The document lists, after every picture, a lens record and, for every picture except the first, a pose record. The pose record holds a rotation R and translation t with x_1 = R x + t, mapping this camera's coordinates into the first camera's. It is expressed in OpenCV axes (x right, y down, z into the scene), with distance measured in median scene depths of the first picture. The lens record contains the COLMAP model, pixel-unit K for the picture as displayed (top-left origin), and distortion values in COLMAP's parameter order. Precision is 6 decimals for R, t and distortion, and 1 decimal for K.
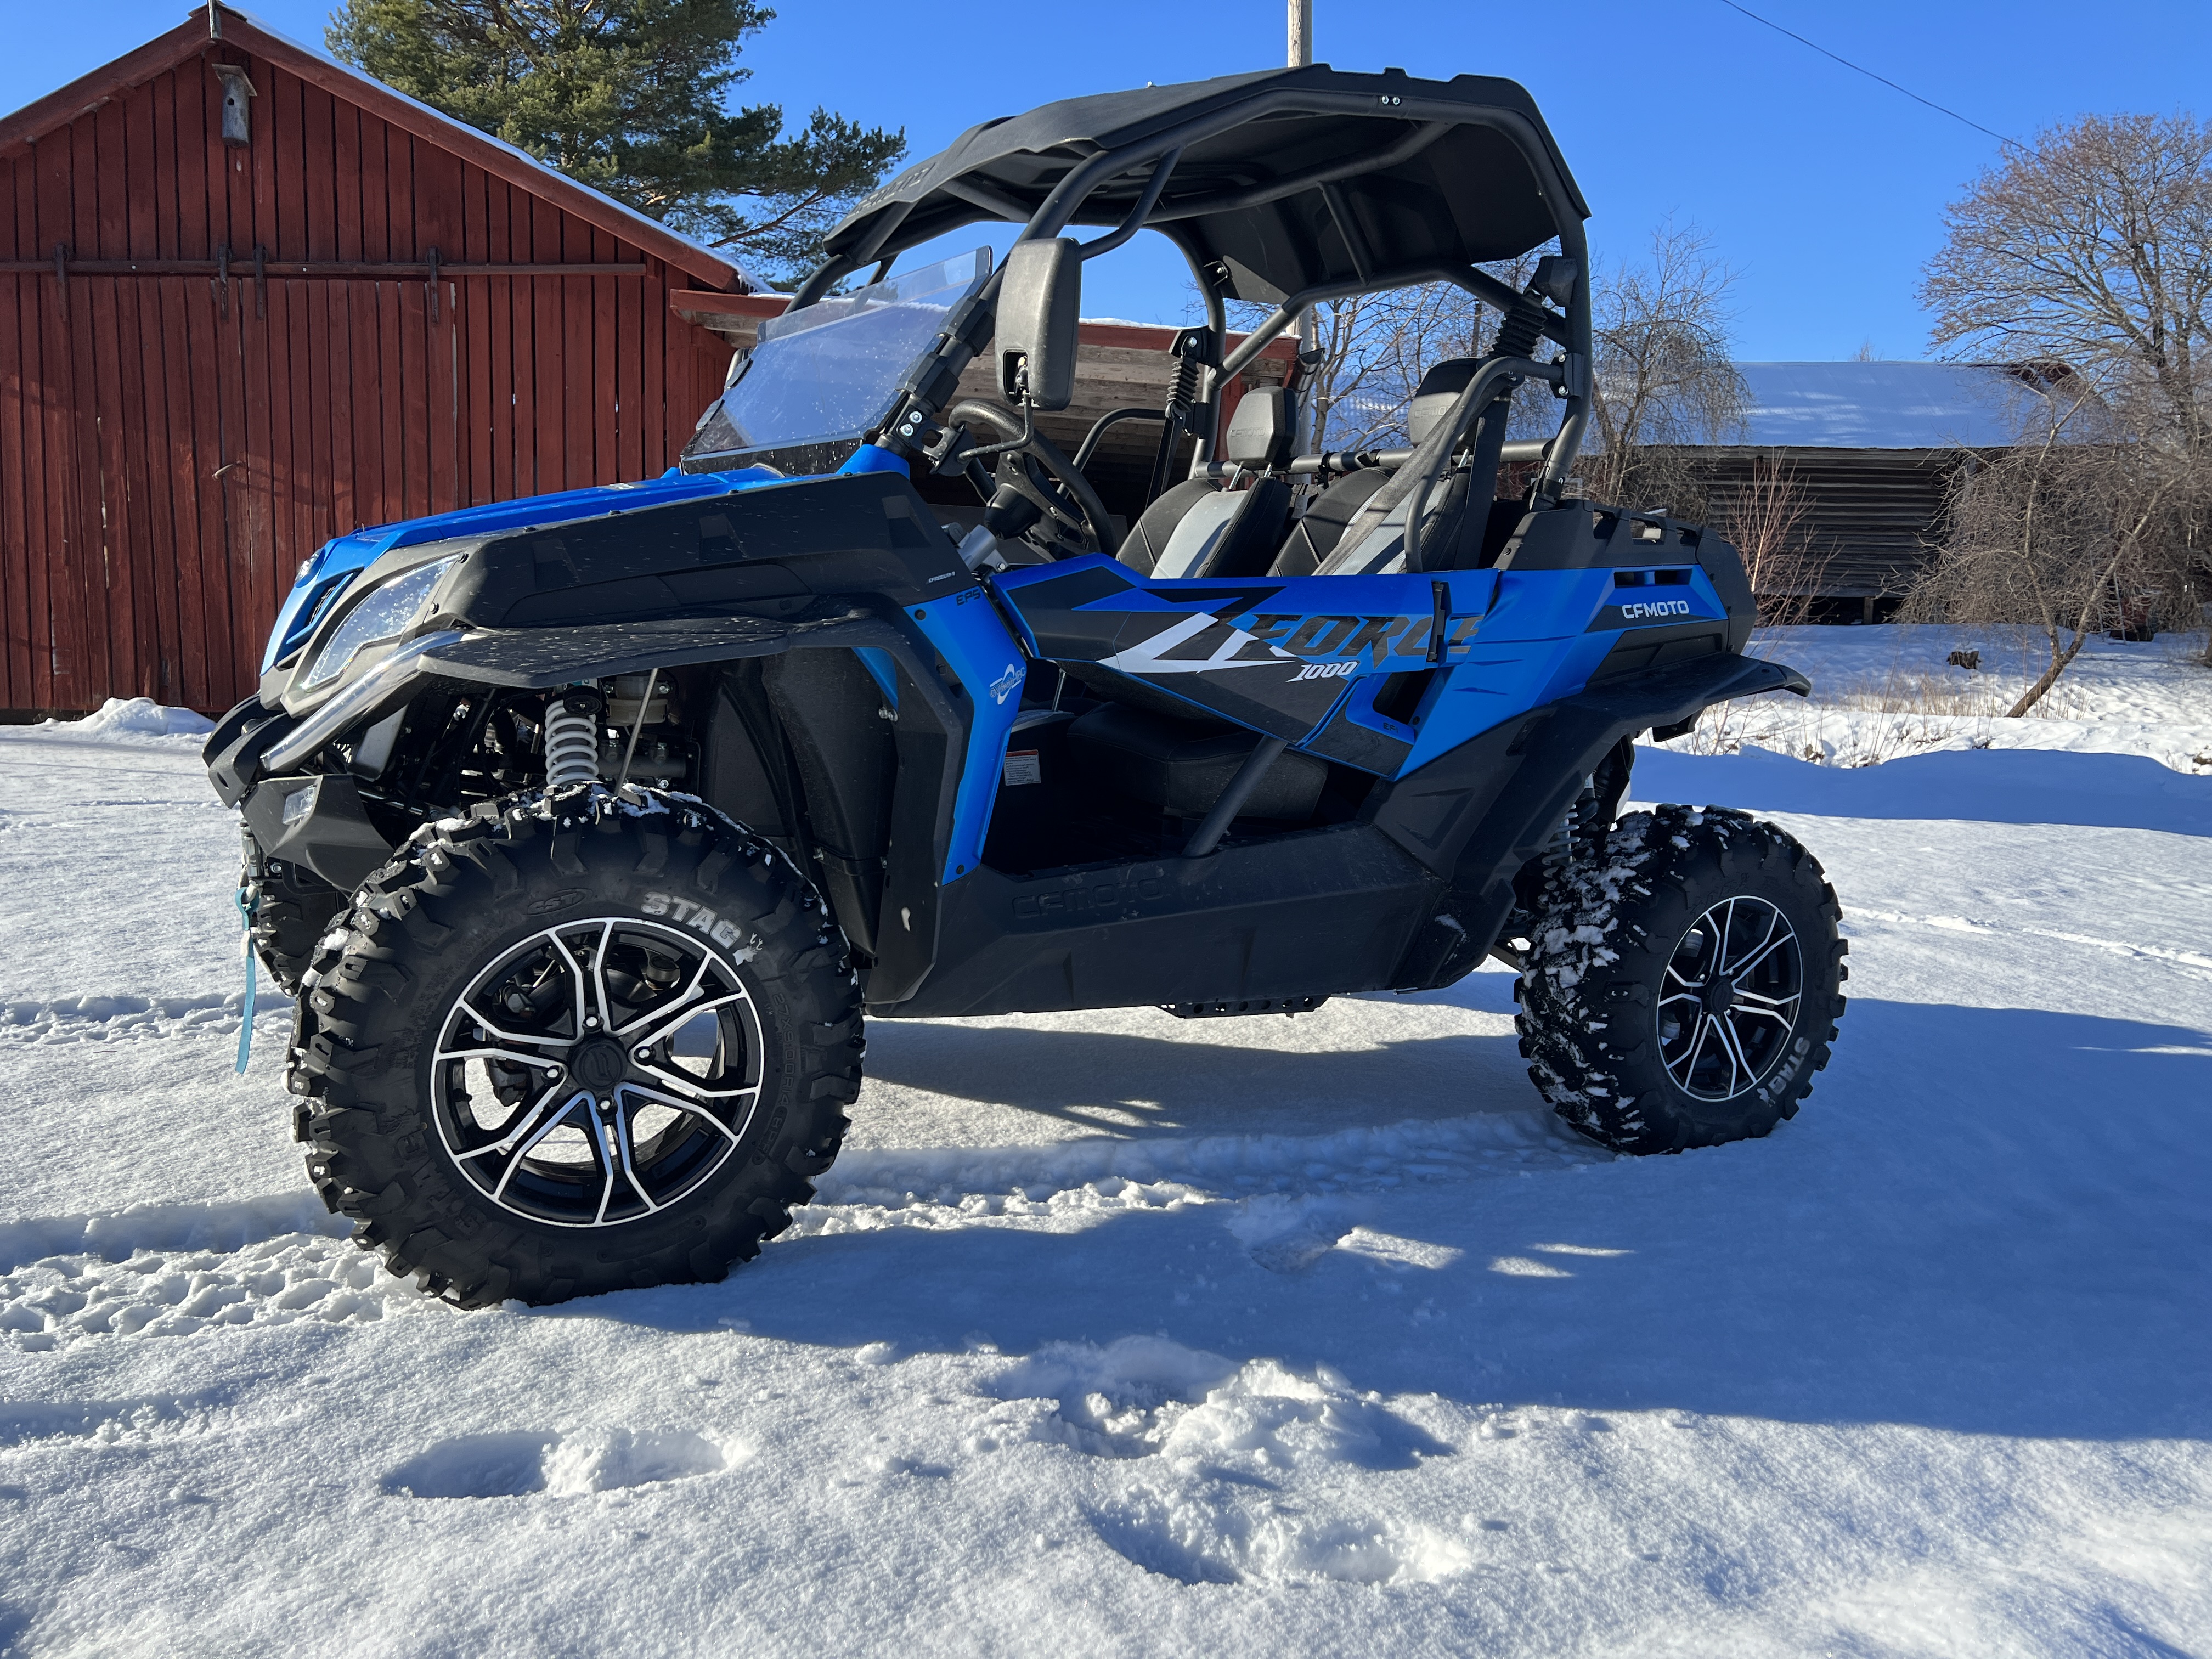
lens RADIAL K [[1641.3, 0, 1122.3], [0, 1641.3, 844.2], [0, 0, 1]] dist [0.045954, -0.045191]
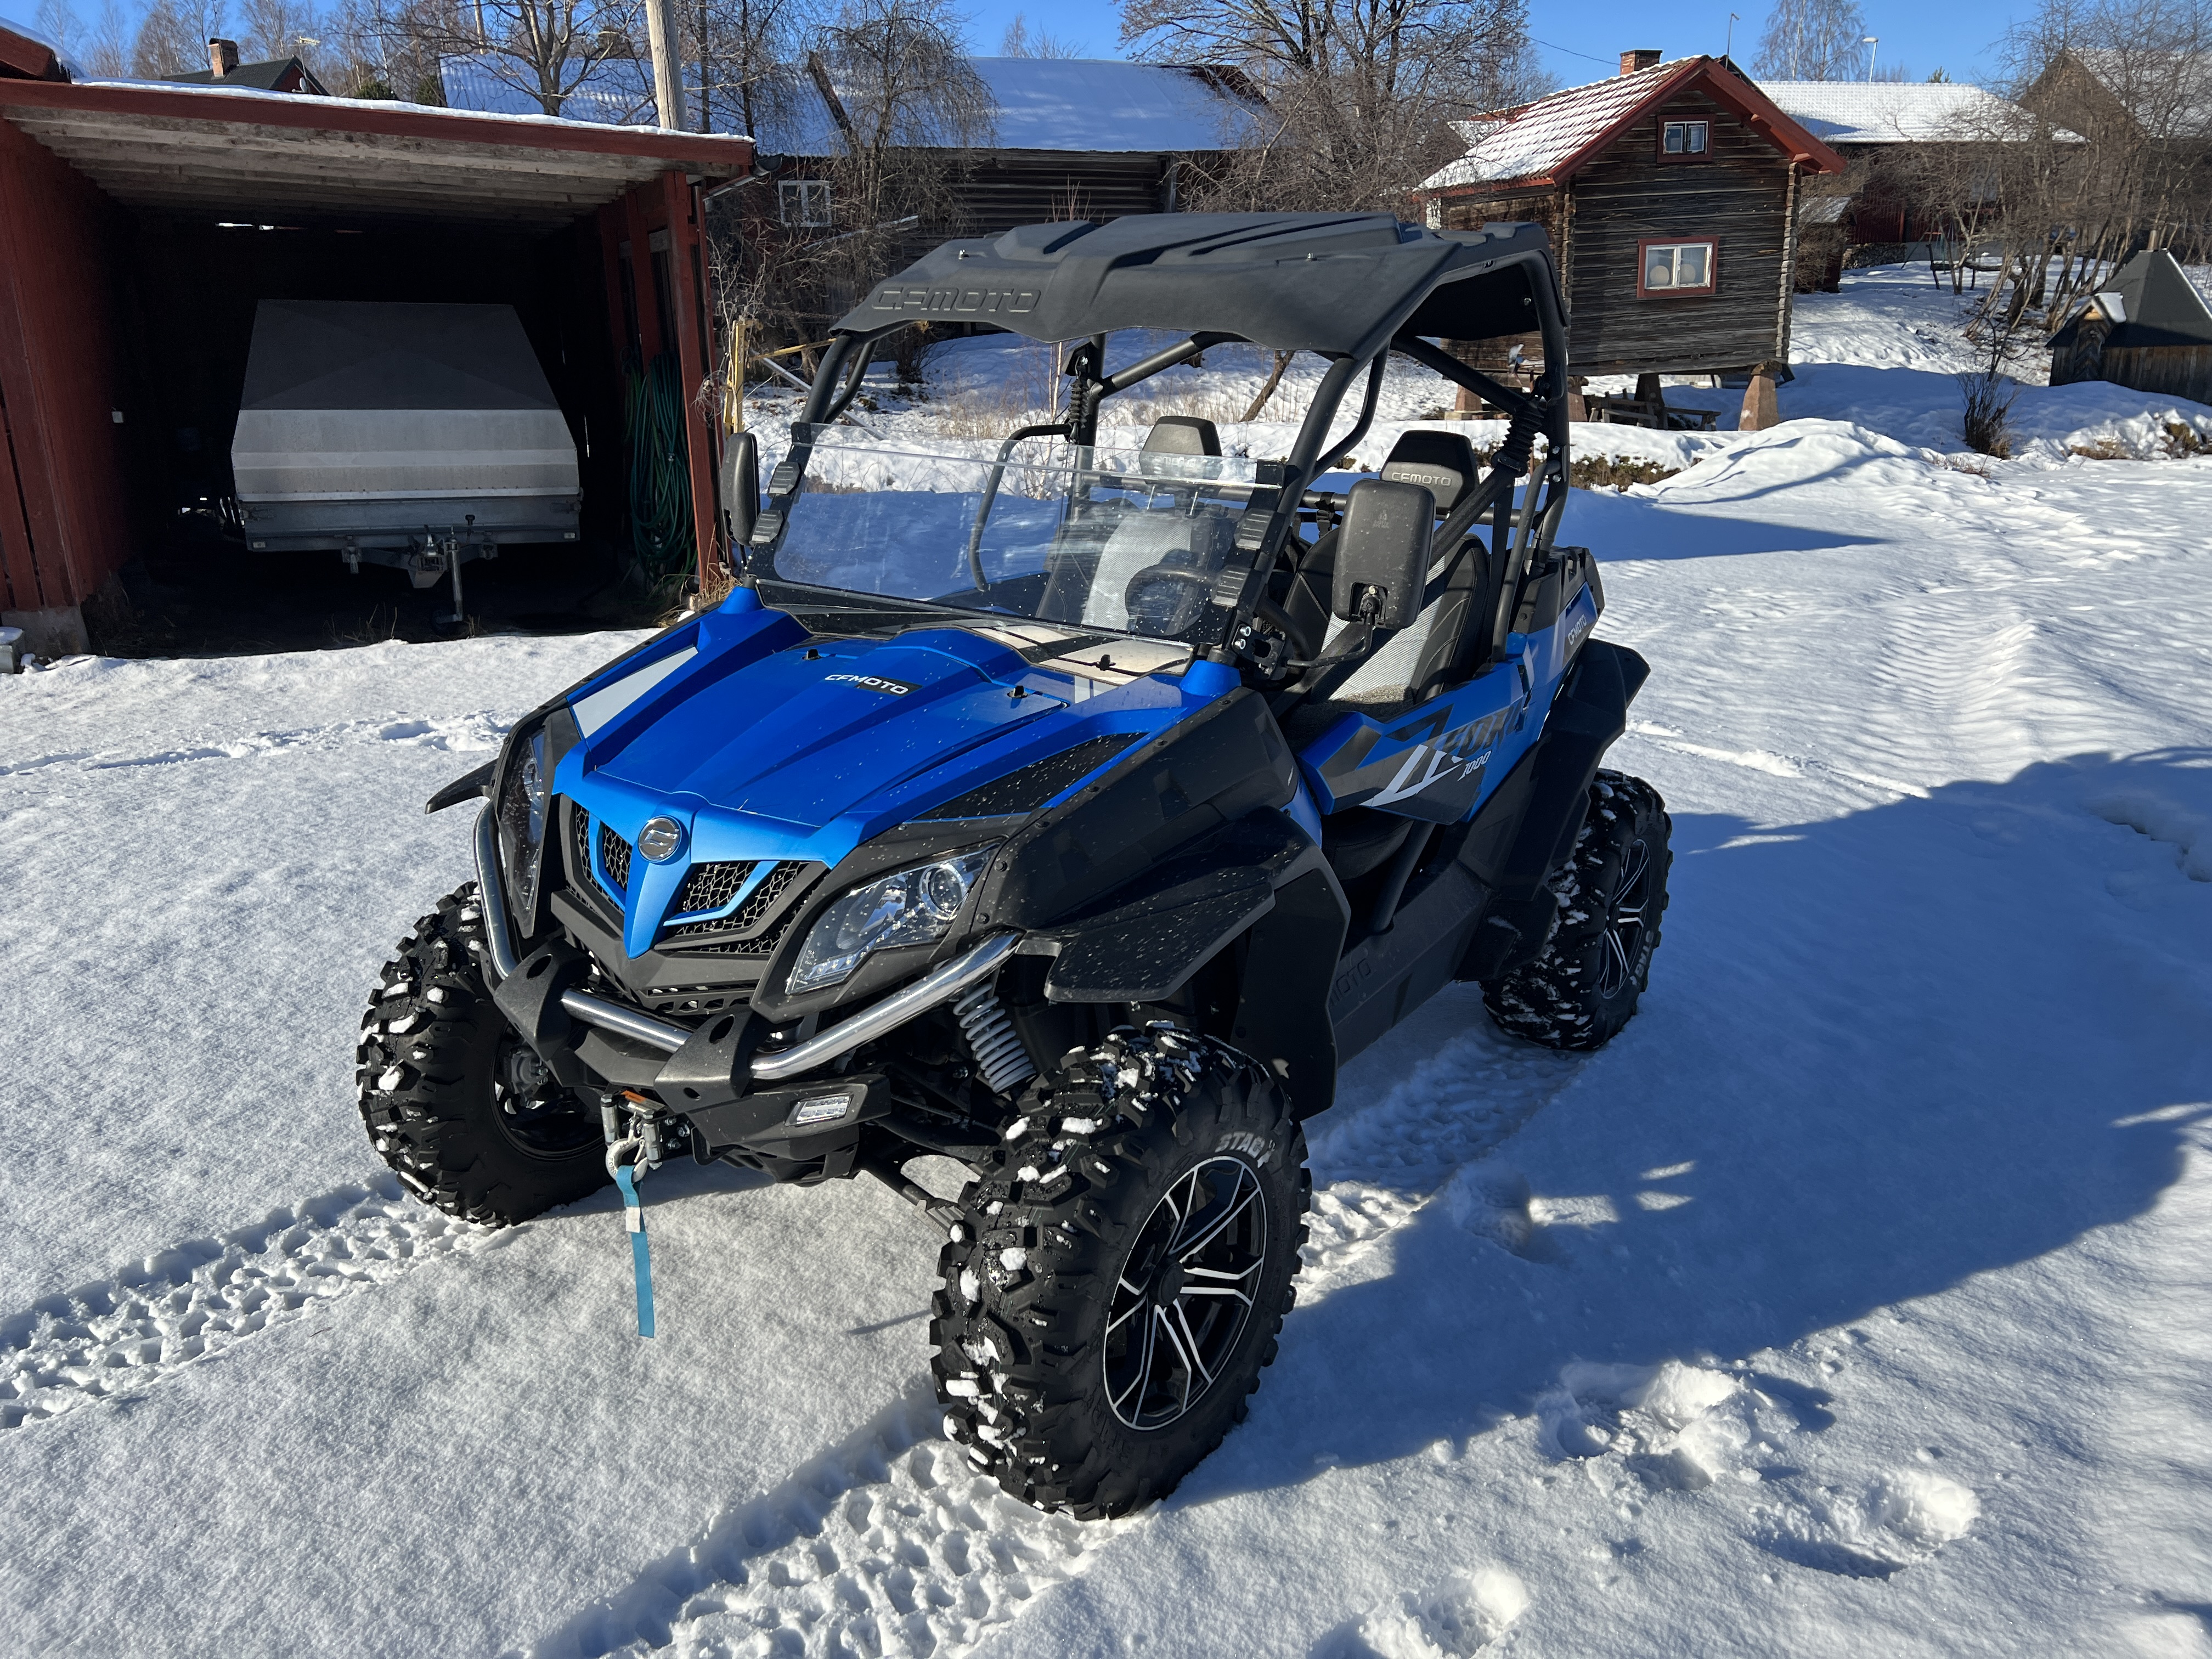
lens RADIAL K [[1641.3, 0, 1092.9], [0, 1641.3, 821.2], [0, 0, 1]] dist [0.045954, -0.045191]
pose [[0.899339, -0.165512, 0.404715, -0.537839], [0.094561, 0.977307, 0.189552, -0.276889], [-0.426904, -0.132201, 0.894581, 0.034817]]
